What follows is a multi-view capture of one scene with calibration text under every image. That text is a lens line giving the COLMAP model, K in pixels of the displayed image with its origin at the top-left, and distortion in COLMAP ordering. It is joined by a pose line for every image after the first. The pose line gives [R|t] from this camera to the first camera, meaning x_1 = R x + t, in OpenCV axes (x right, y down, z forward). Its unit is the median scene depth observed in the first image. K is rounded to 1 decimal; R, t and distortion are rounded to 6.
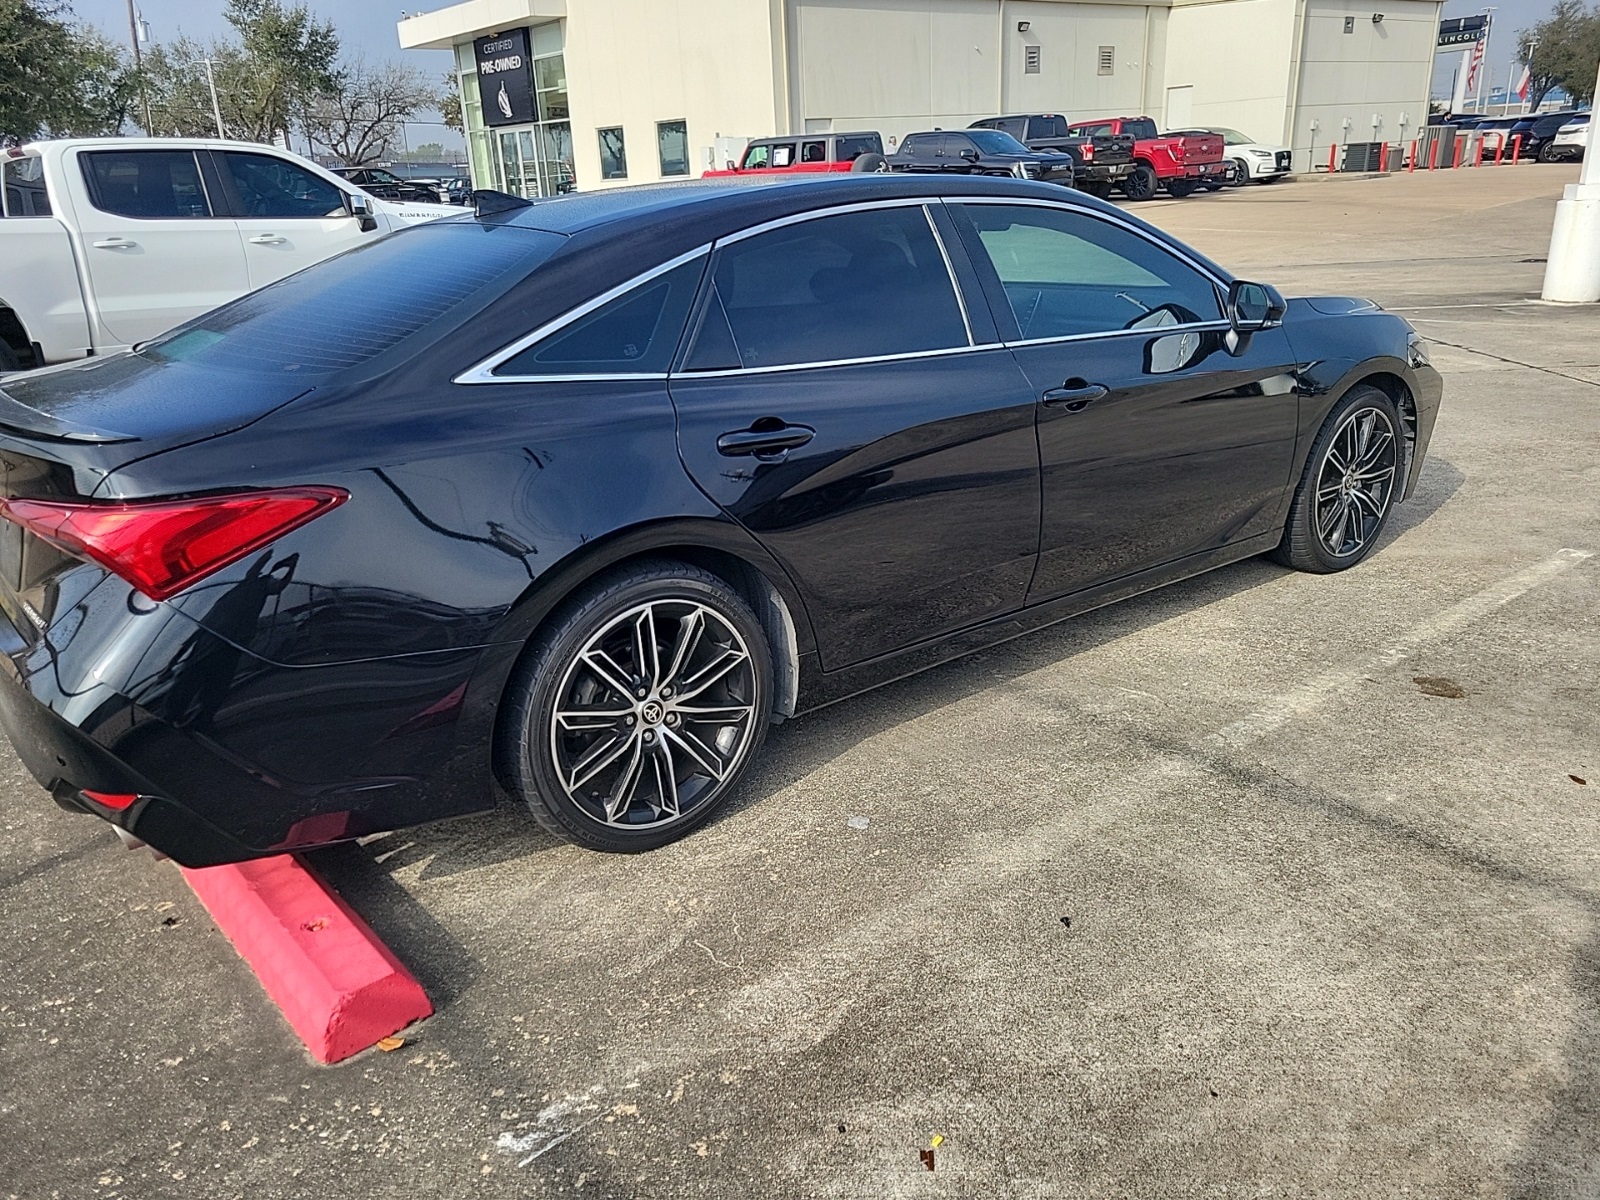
lens RADIAL K [[1192.0, 0, 795.1], [0, 1192.0, 587.7], [0, 0, 1]] dist [0.004860, 0.000325]
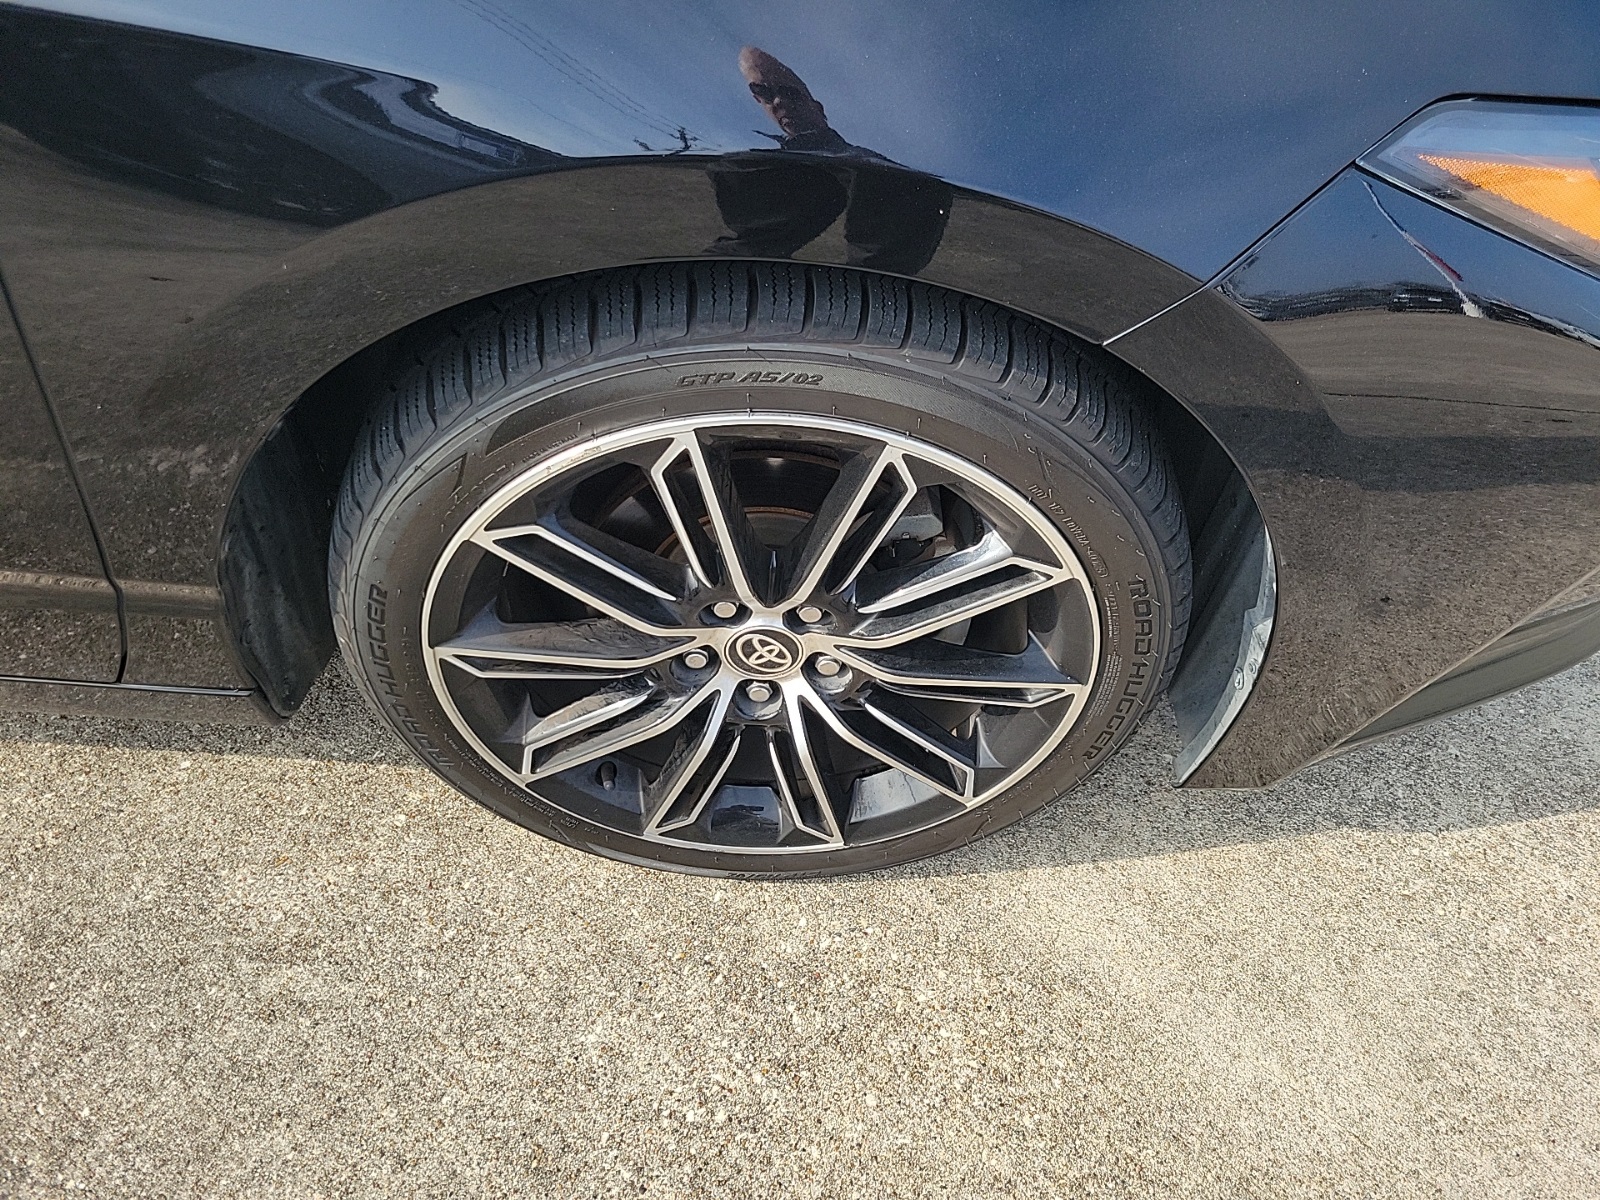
lens RADIAL K [[1192.0, 0, 795.1], [0, 1192.0, 587.7], [0, 0, 1]] dist [0.004860, 0.000325]
pose [[0.775973, 0.389522, -0.496123, 0.063208], [-0.055556, 0.825690, 0.561382, -0.119862], [0.628315, -0.408055, 0.662353, 0.776961]]
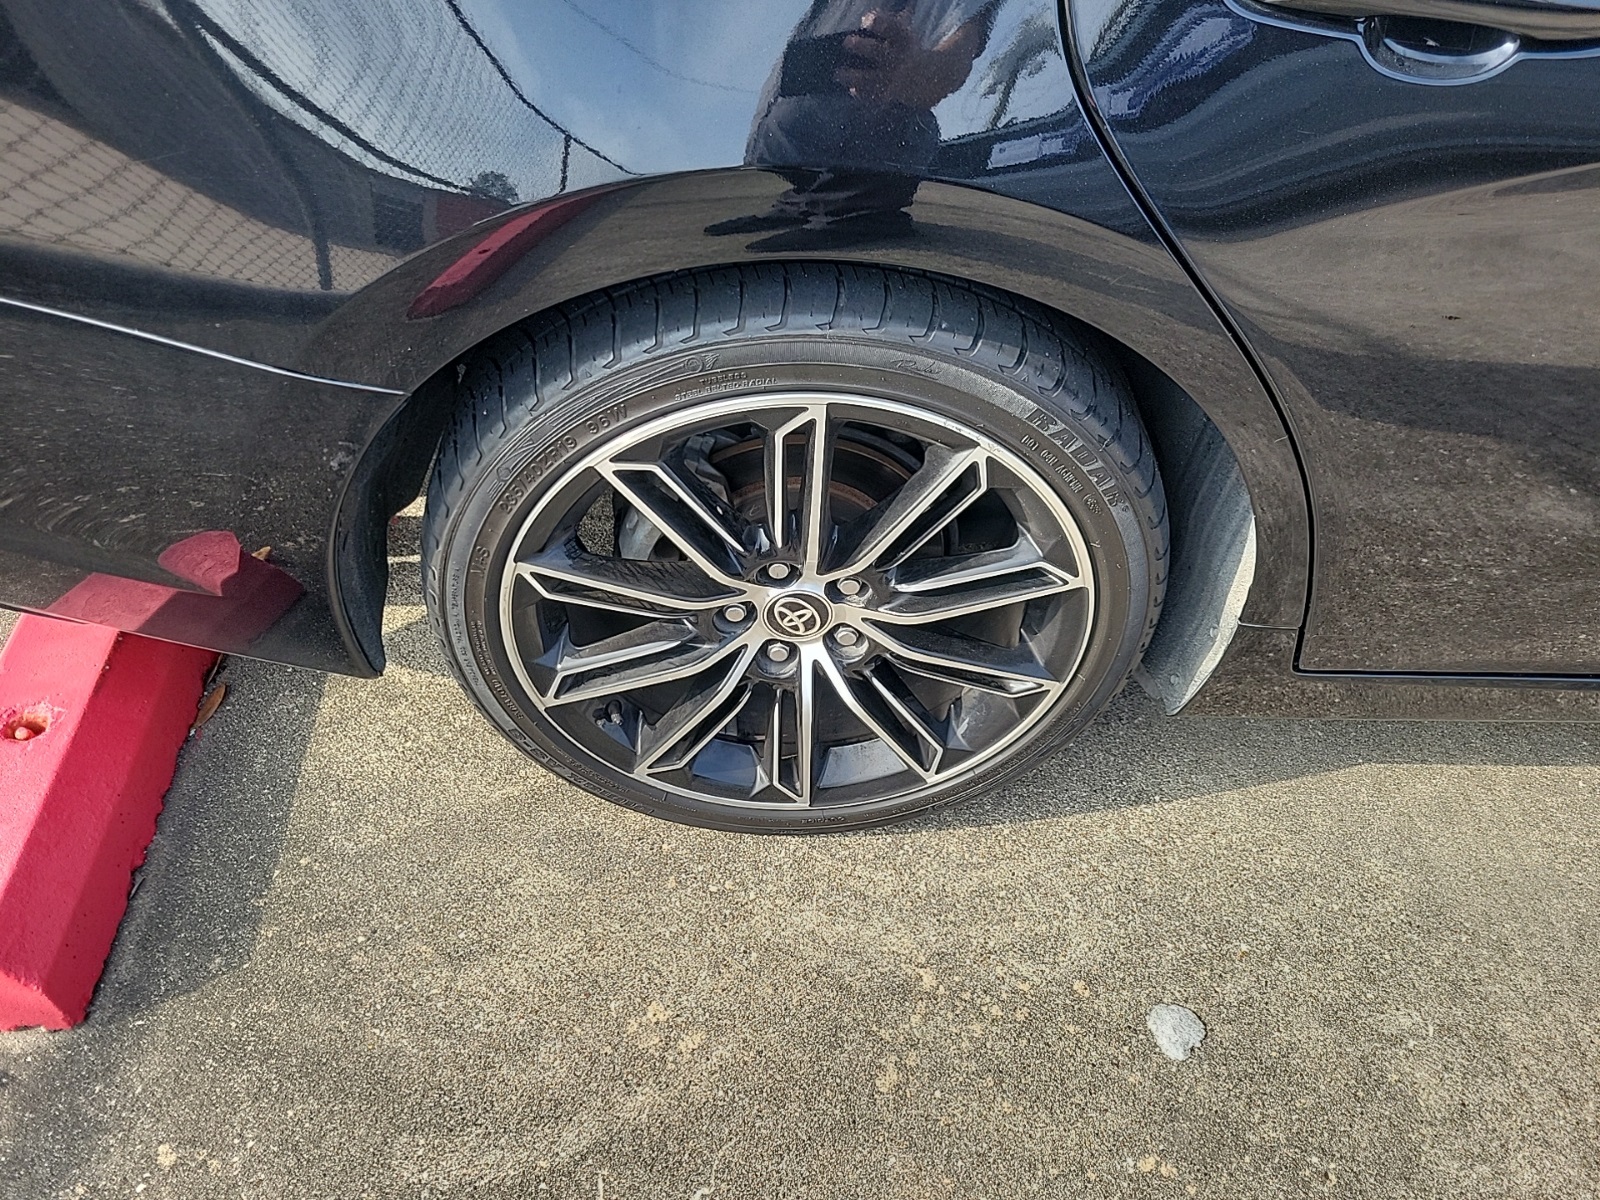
lens RADIAL K [[1192.0, 0, 795.1], [0, 1192.0, 587.7], [0, 0, 1]] dist [0.004860, 0.000325]
pose [[0.791318, 0.491484, -0.363674, 0.025448], [-0.281367, 0.820825, 0.497070, -0.109161], [0.542815, -0.291015, 0.787821, 0.682440]]
